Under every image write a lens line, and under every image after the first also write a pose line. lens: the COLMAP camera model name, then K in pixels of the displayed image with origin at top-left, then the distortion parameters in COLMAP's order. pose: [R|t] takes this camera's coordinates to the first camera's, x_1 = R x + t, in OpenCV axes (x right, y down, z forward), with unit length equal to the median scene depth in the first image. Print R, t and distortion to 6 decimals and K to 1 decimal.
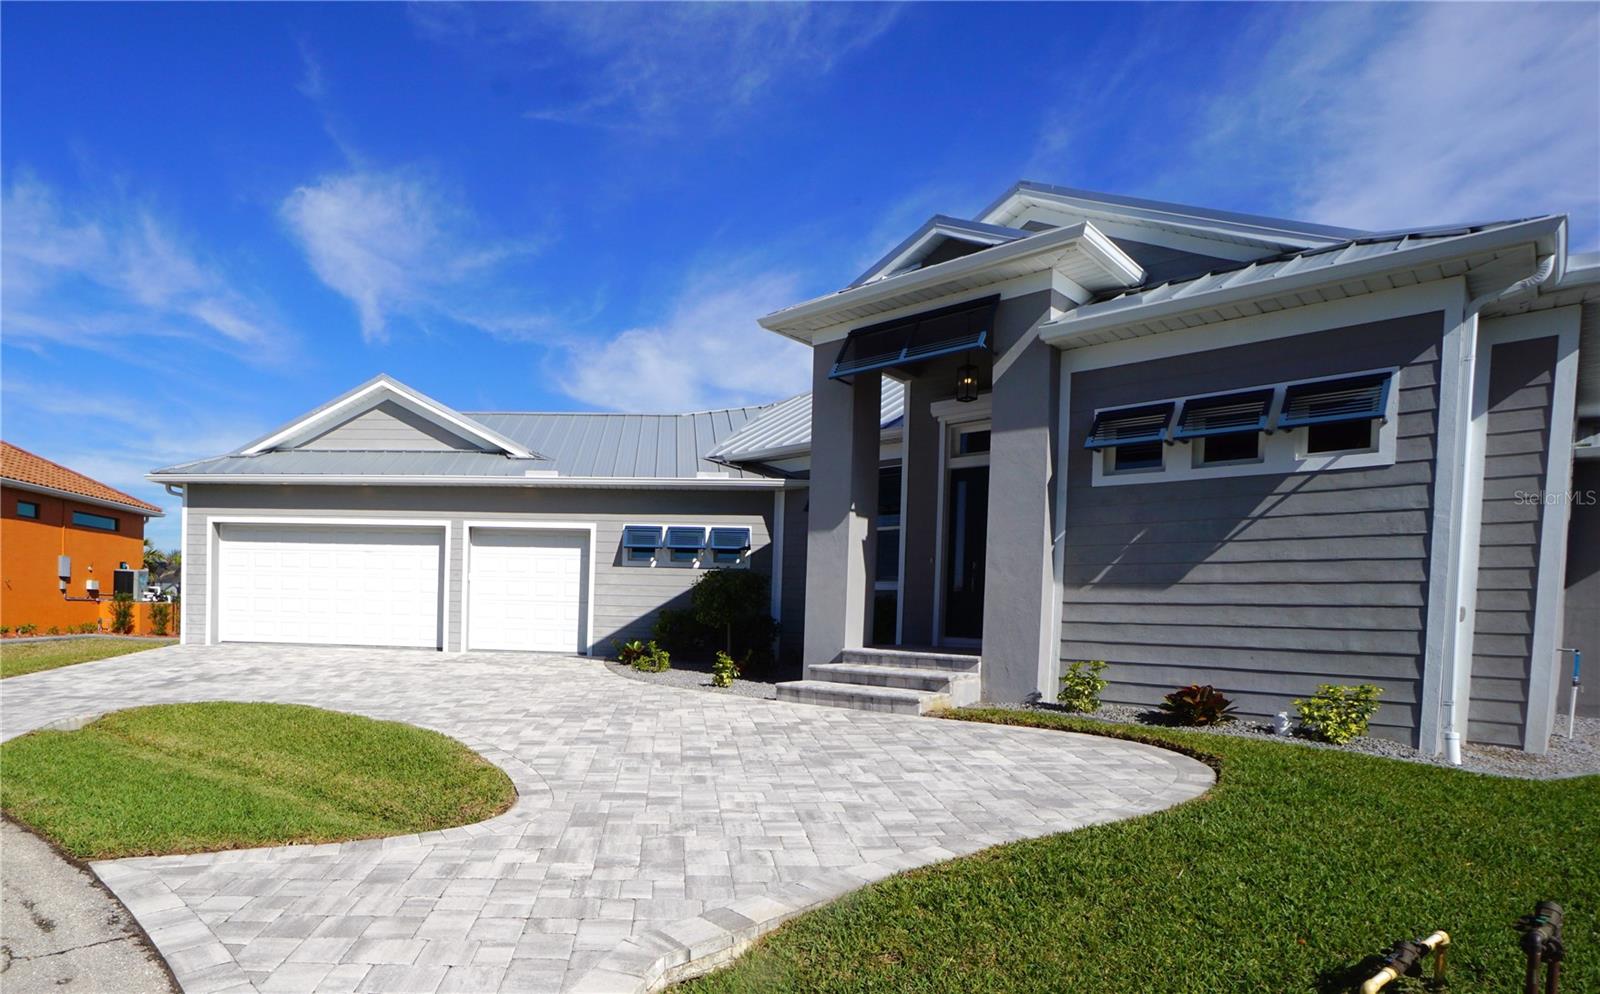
lens RADIAL K [[872.4, 0, 573.8], [0, 872.4, 646.5], [0, 0, 1]] dist [-0.049814, 0.014170]
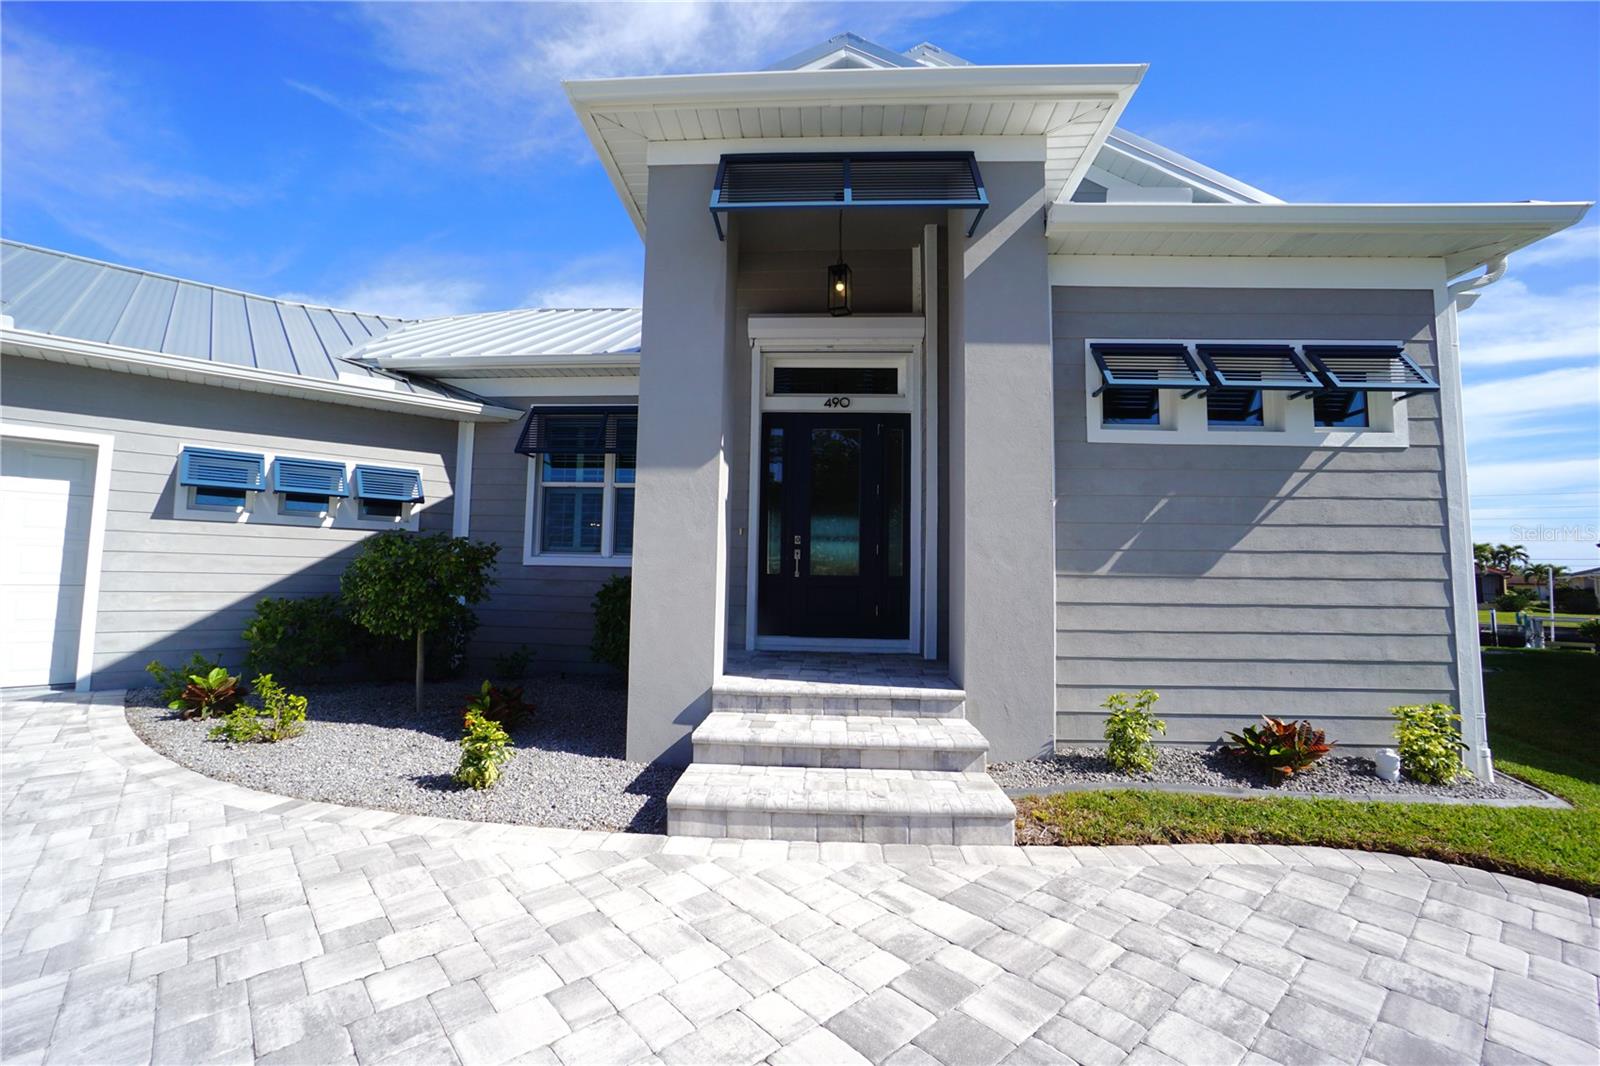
lens RADIAL K [[704.3, 0, 776.9], [0, 704.3, 521.5], [0, 0, 1]] dist [-0.064134, 0.023301]
pose [[0.677850, 0.042923, 0.733946, -0.000802], [0.031482, 0.995684, -0.087306, -0.047693], [-0.734526, 0.082287, 0.673573, 0.500162]]
